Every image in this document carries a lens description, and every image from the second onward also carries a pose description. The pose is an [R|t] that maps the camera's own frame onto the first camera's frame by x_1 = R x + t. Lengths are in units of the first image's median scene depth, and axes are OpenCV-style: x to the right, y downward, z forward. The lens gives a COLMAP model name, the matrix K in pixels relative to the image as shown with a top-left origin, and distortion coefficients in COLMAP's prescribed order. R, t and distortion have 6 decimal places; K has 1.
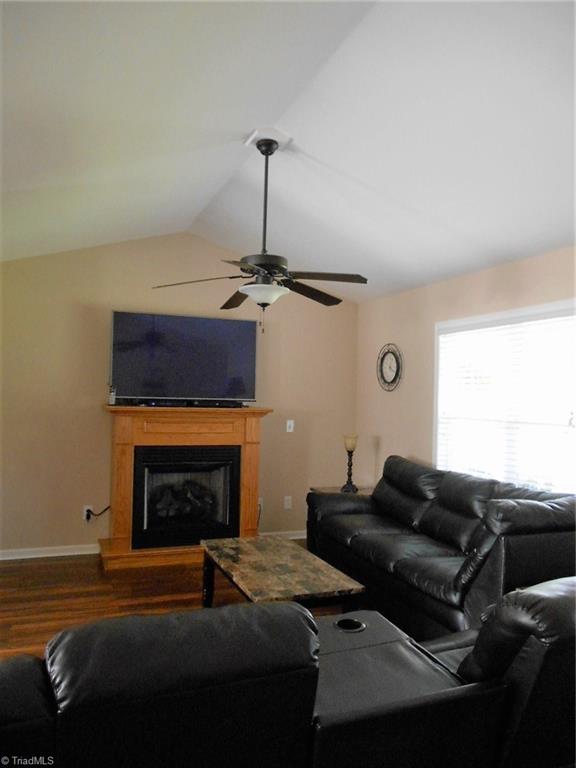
lens RADIAL K [[593.7, 0, 288.0], [0, 593.7, 384.0], [0, 0, 1]] dist [-0.018213, -0.008170]
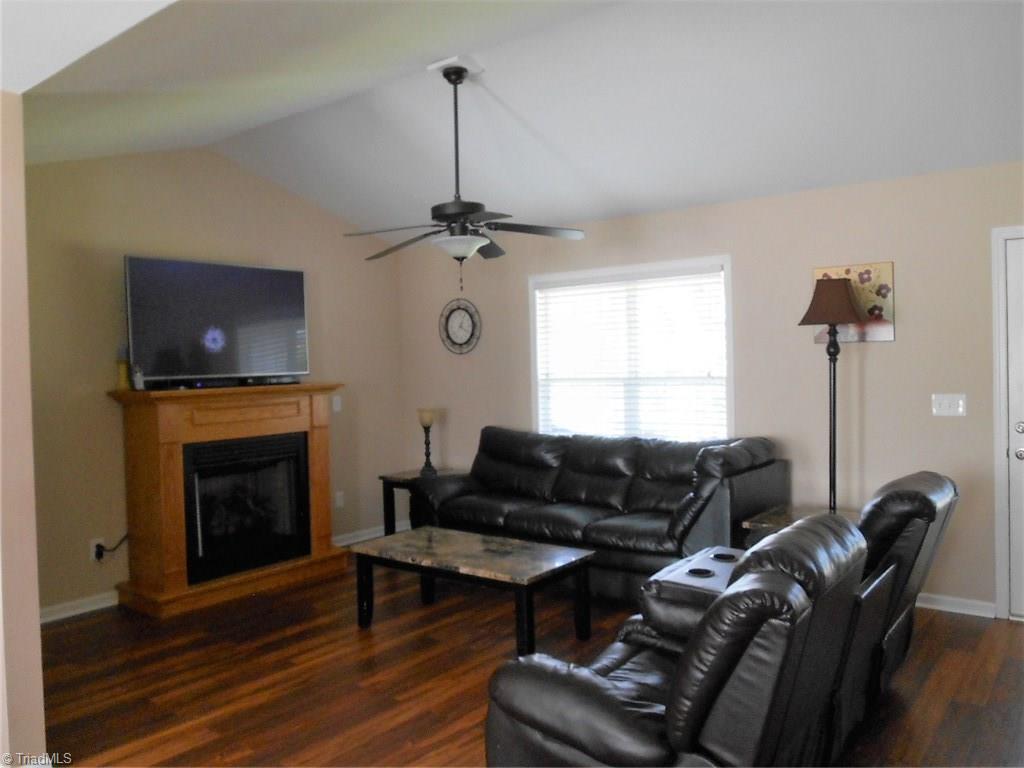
lens RADIAL K [[775.9, 0, 527.8], [0, 775.9, 375.5], [0, 0, 1]] dist [-0.001829, -0.002573]
pose [[0.864895, -0.057775, 0.498616, -0.351476], [0.038460, 0.998061, 0.048933, -0.009343], [-0.500477, -0.023145, 0.865440, -0.028934]]
